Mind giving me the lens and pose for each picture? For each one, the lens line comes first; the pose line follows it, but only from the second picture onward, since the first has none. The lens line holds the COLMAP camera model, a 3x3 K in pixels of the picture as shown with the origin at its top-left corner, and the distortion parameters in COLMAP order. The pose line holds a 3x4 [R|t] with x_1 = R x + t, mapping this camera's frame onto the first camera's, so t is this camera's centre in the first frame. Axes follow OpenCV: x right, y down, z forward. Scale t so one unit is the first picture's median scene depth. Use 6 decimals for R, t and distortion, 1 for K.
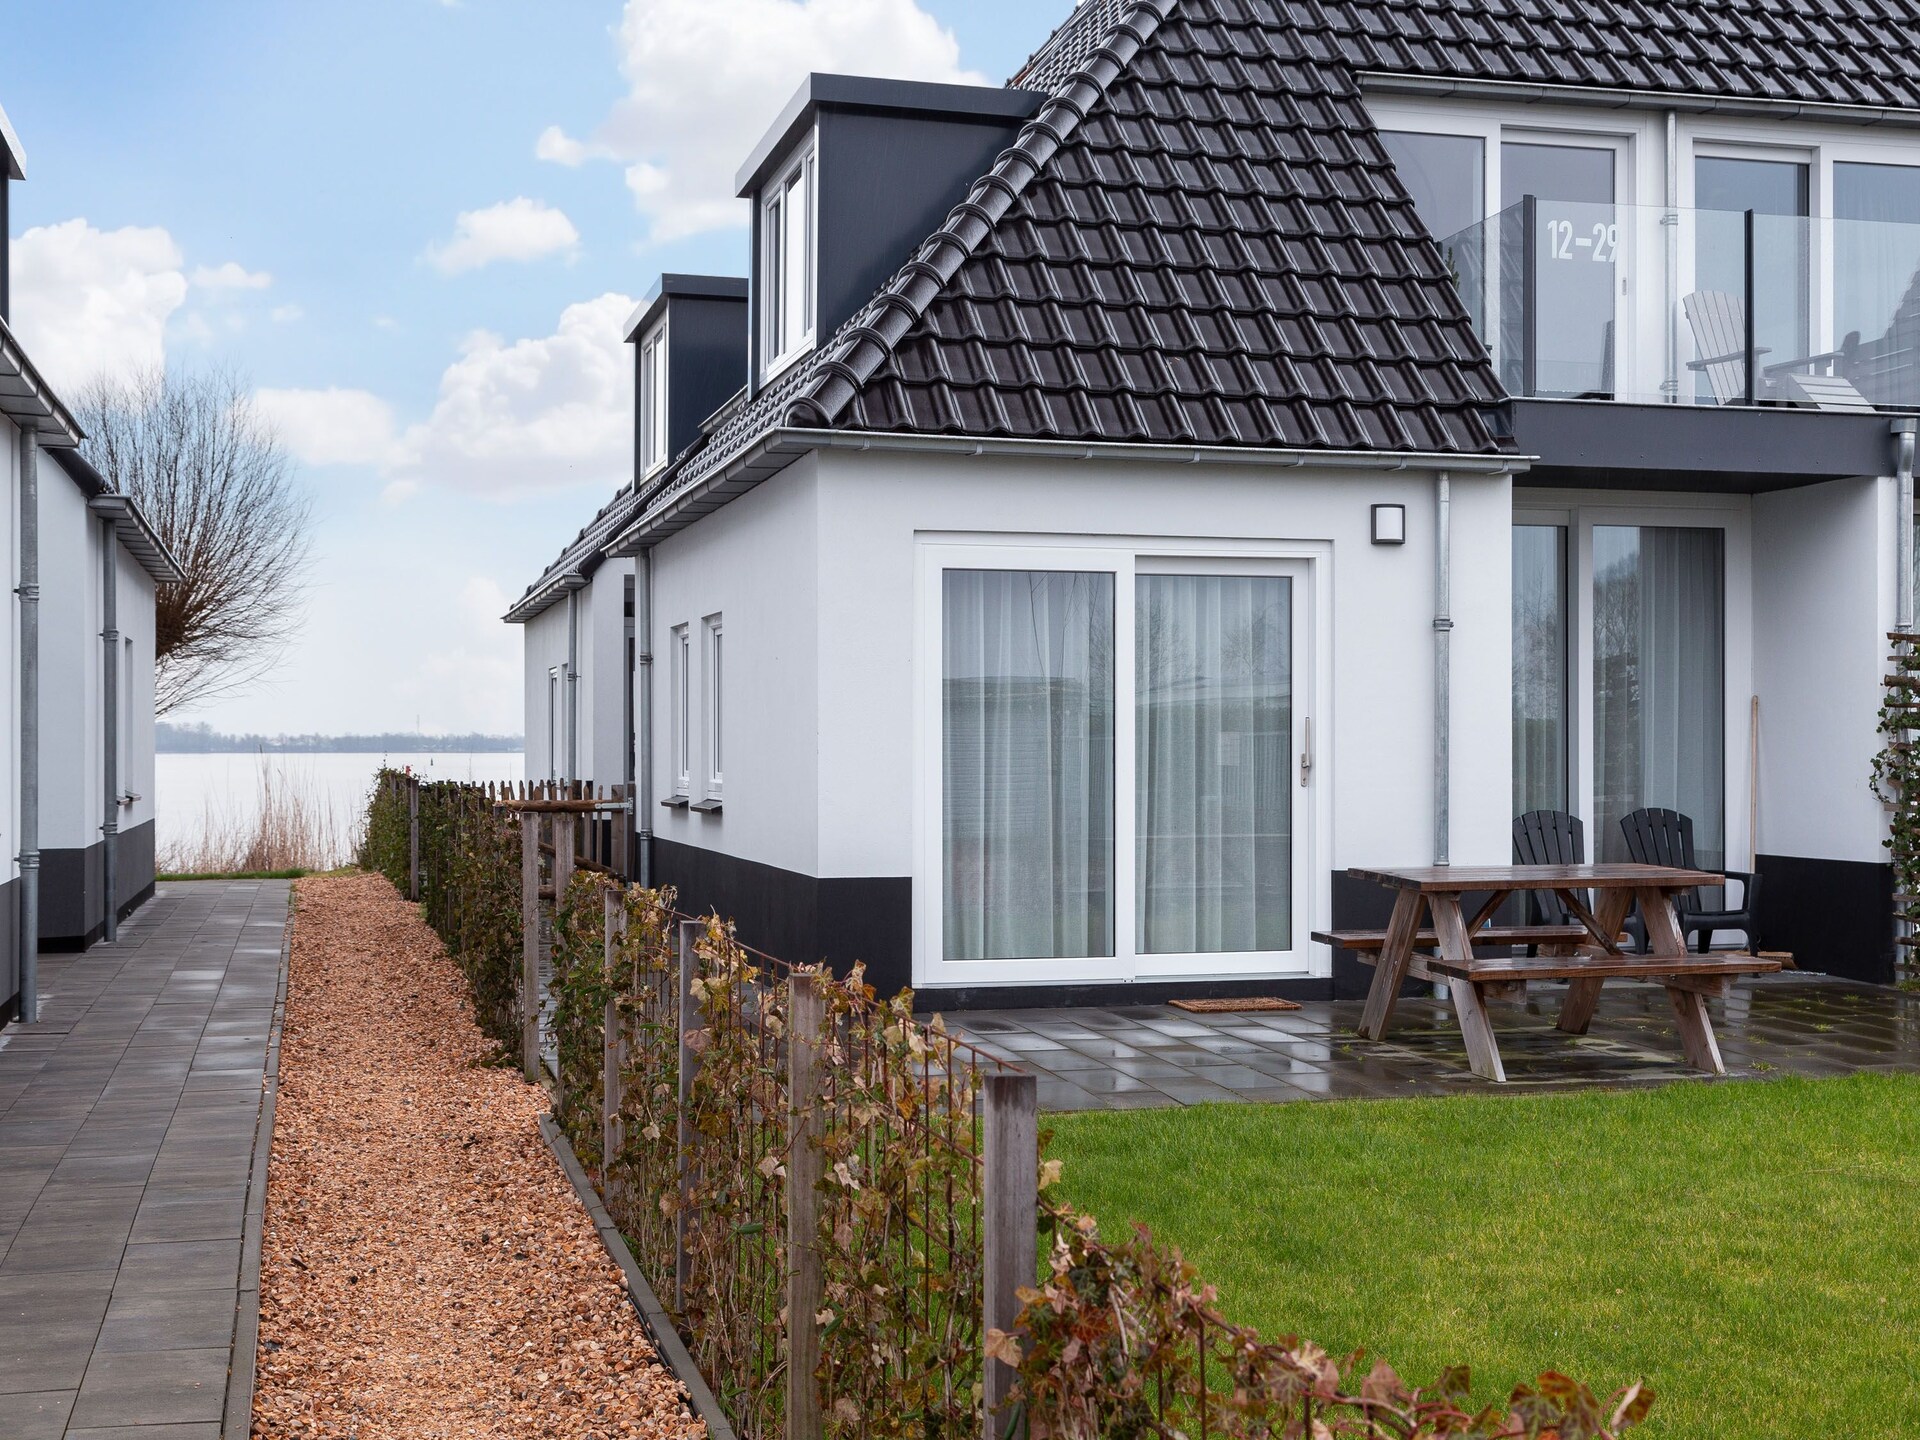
lens RADIAL K [[2426.5, 0, 960.0], [0, 2426.5, 720.0], [0, 0, 1]] dist [0.033795, 0.062464]
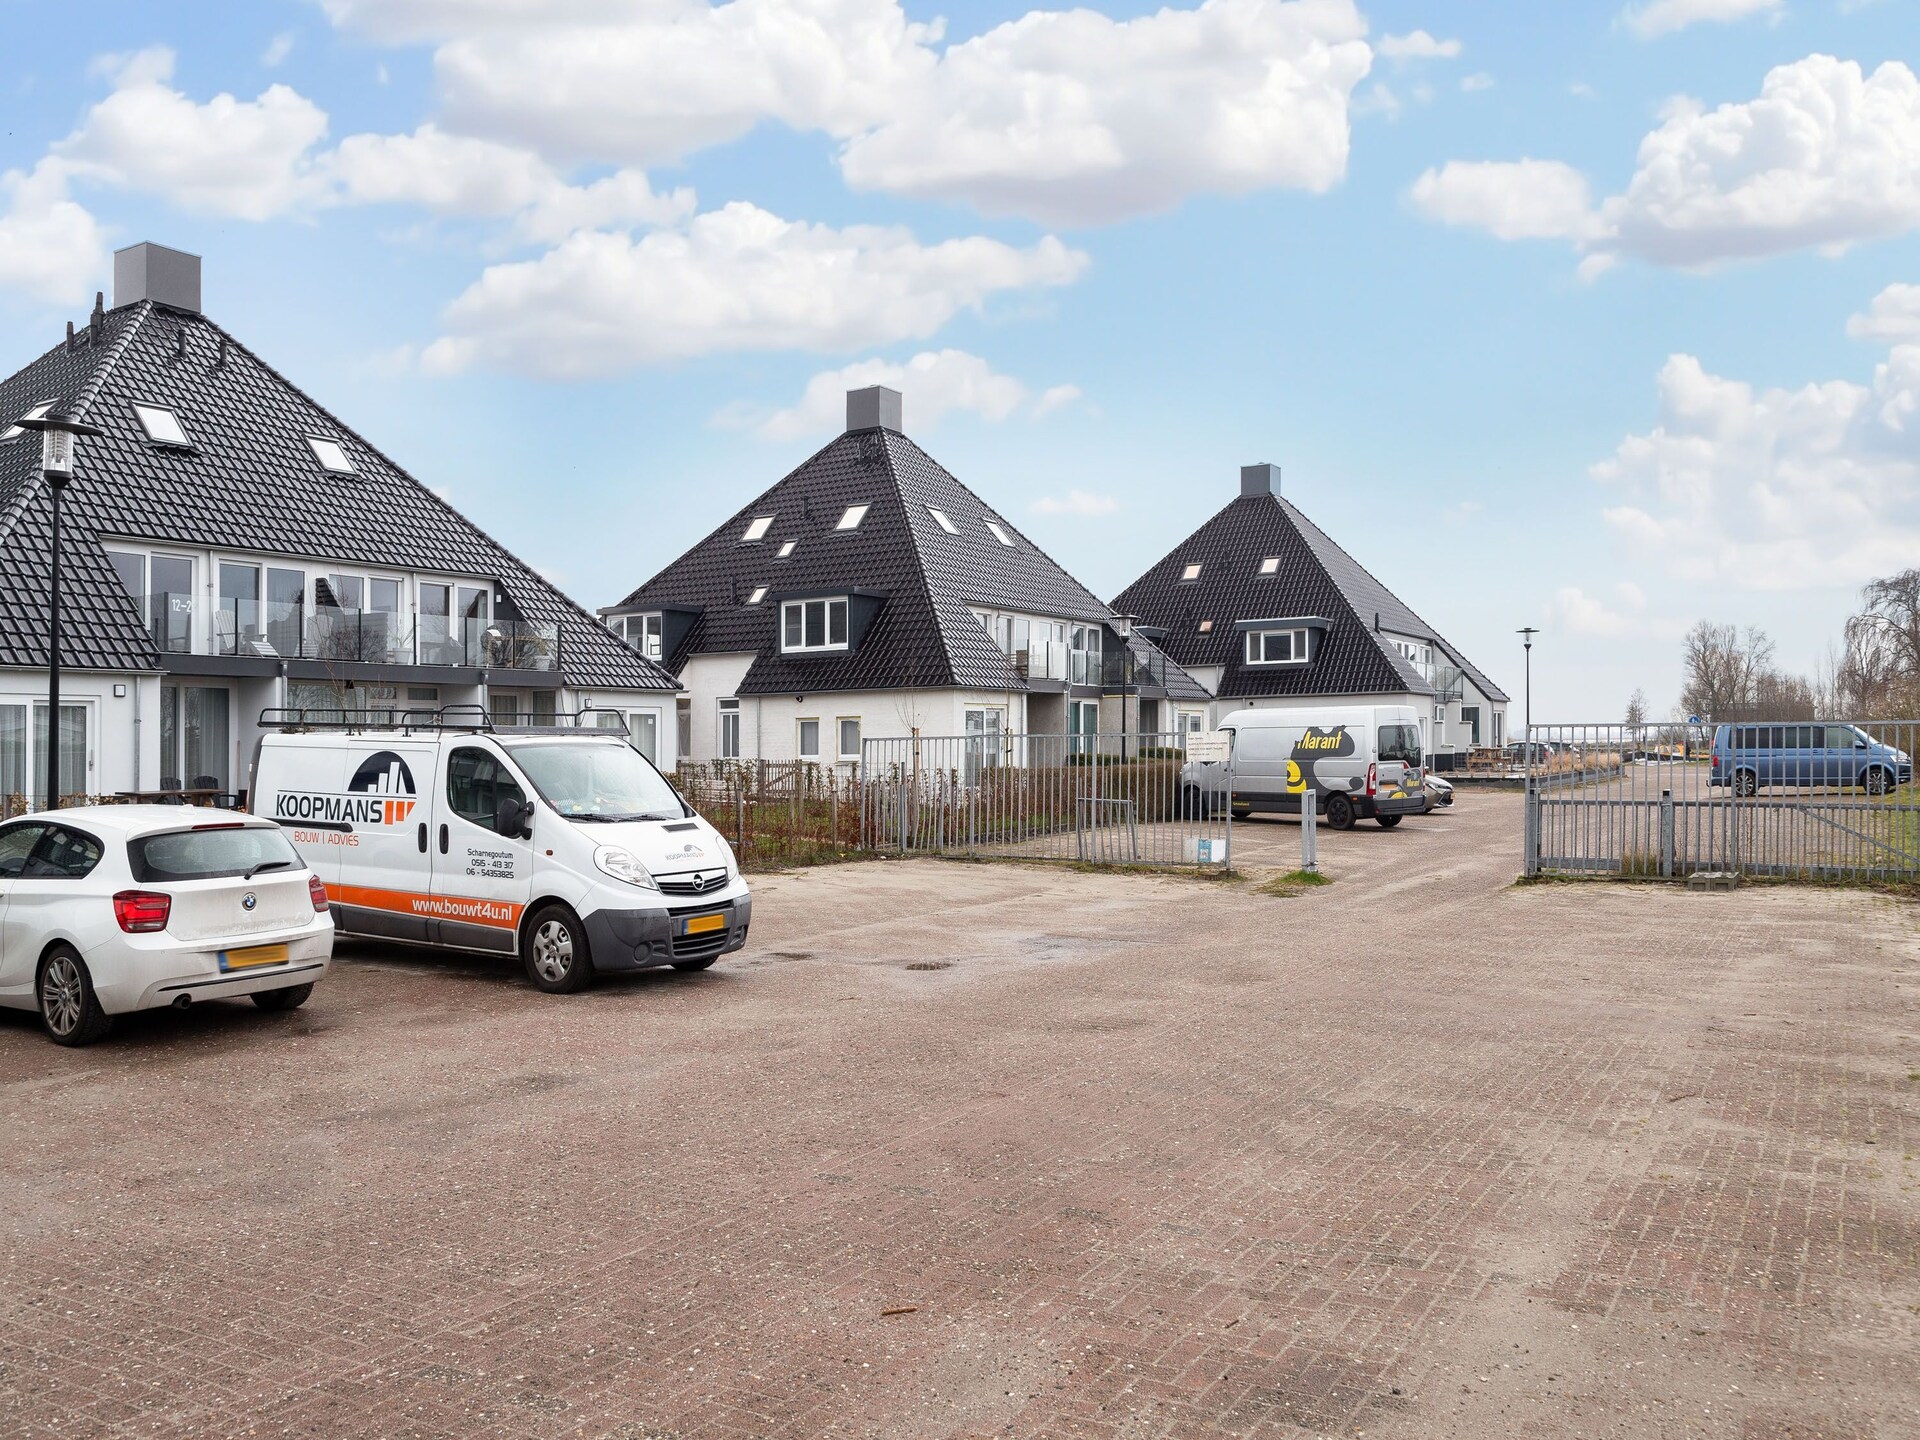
lens RADIAL K [[1477.6, 0, 960.0], [0, 1477.6, 720.0], [0, 0, 1]] dist [-0.003634, 0.004266]
pose [[0.730933, 0.003582, 0.682440, -0.338306], [0.002194, 0.999969, -0.007598, -0.021527], [-0.682446, 0.007051, 0.730902, -1.176268]]
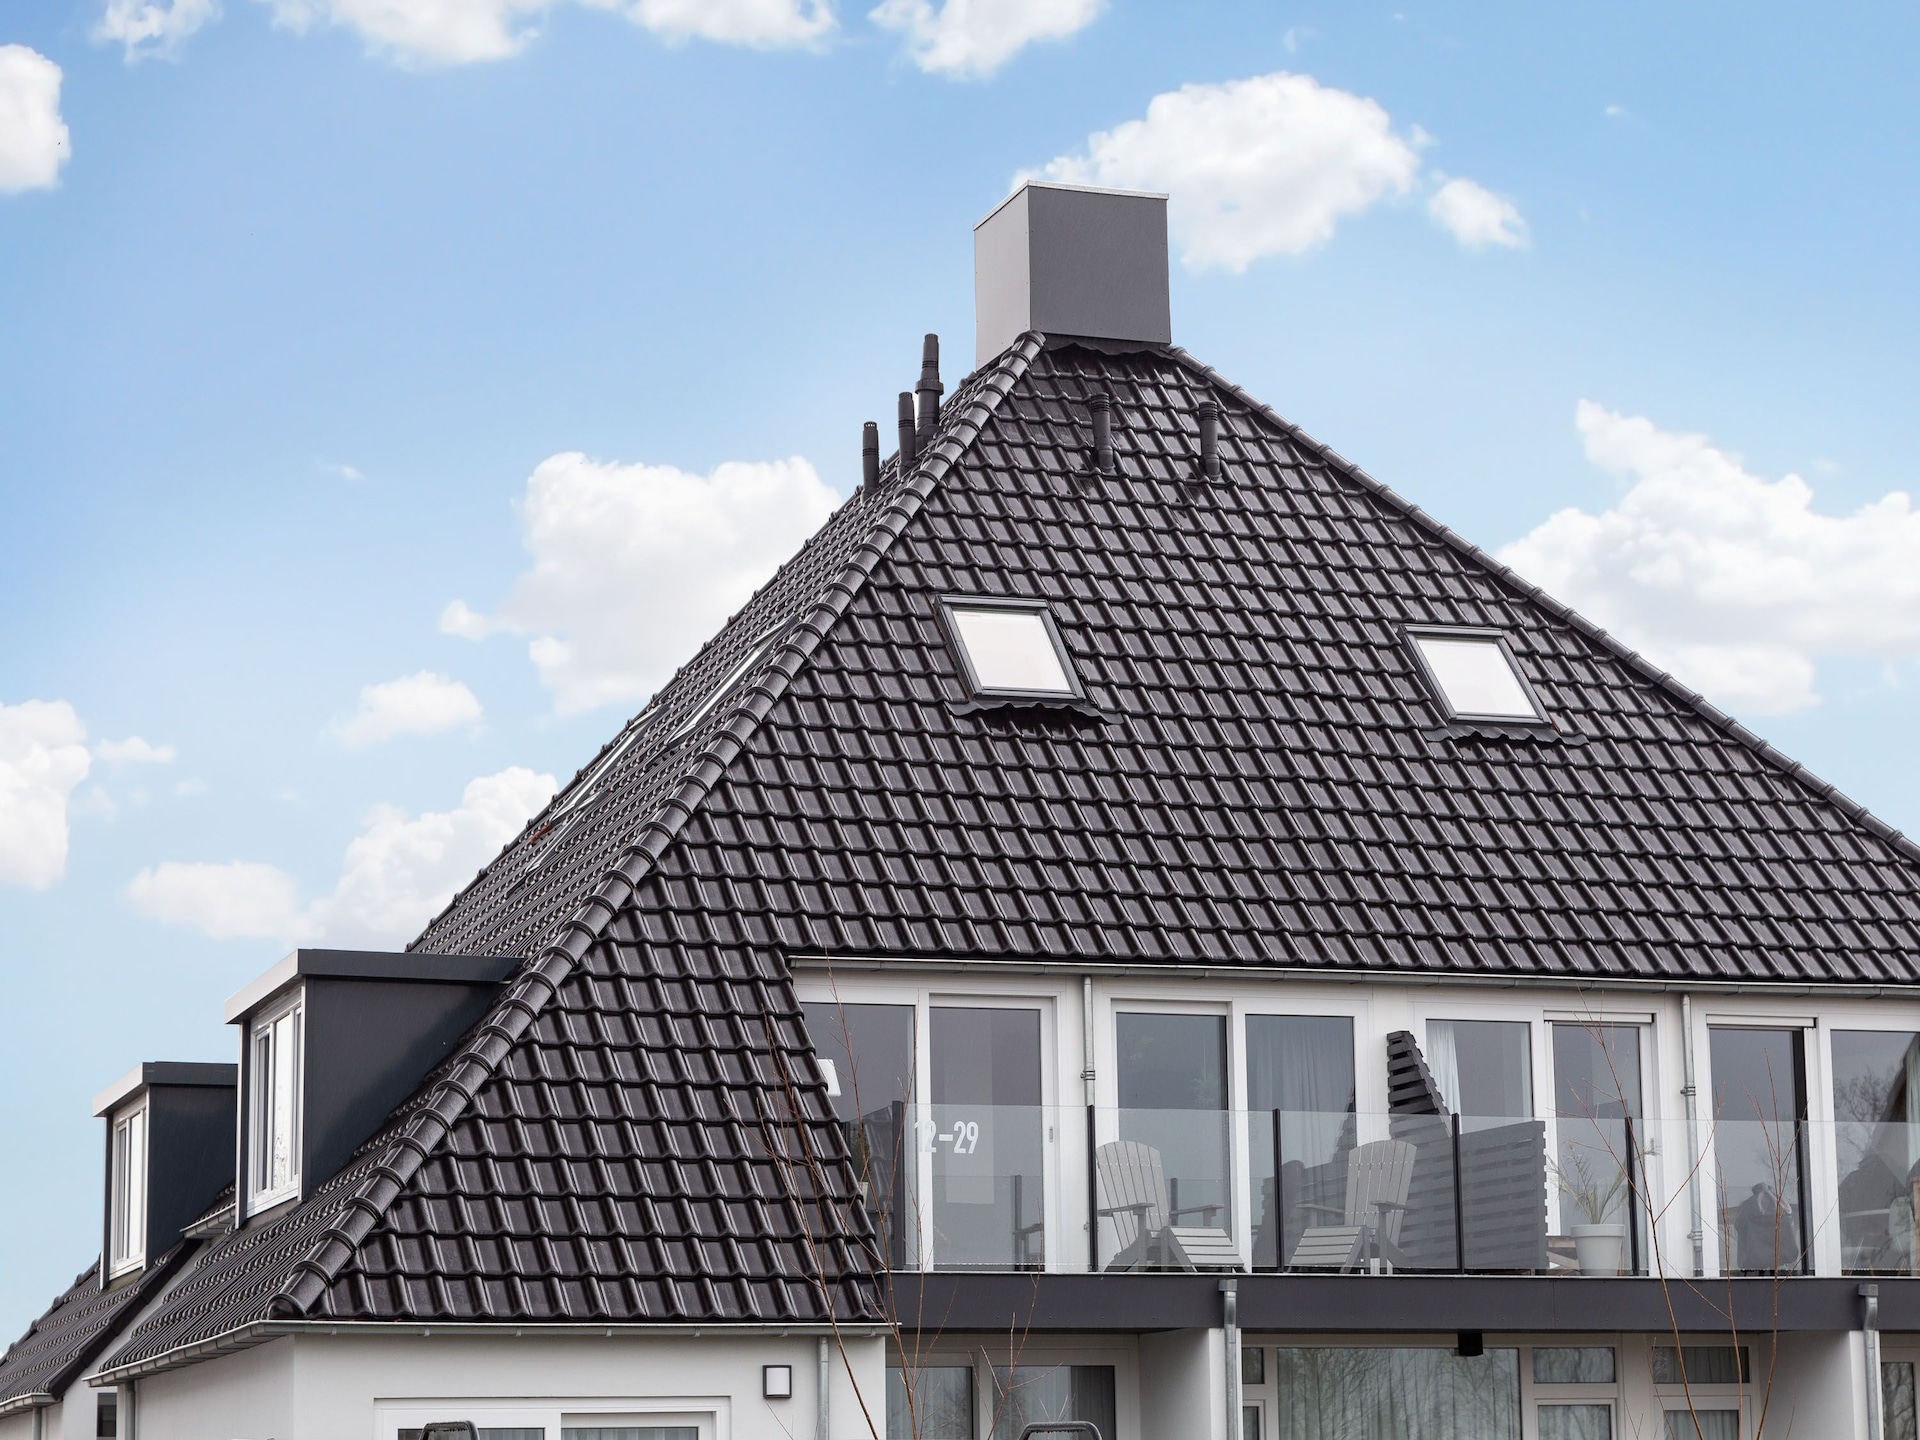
lens RADIAL K [[4315.5, 0, 959.8], [0, 4315.5, 822.1], [0, 0, 1]] dist [-0.036957, 0.251456]
pose [[0.996665, -0.004873, 0.081461, 0.088775], [0.017634, 0.987491, -0.156689, -0.017285], [-0.079678, 0.157603, 0.984283, -1.069541]]
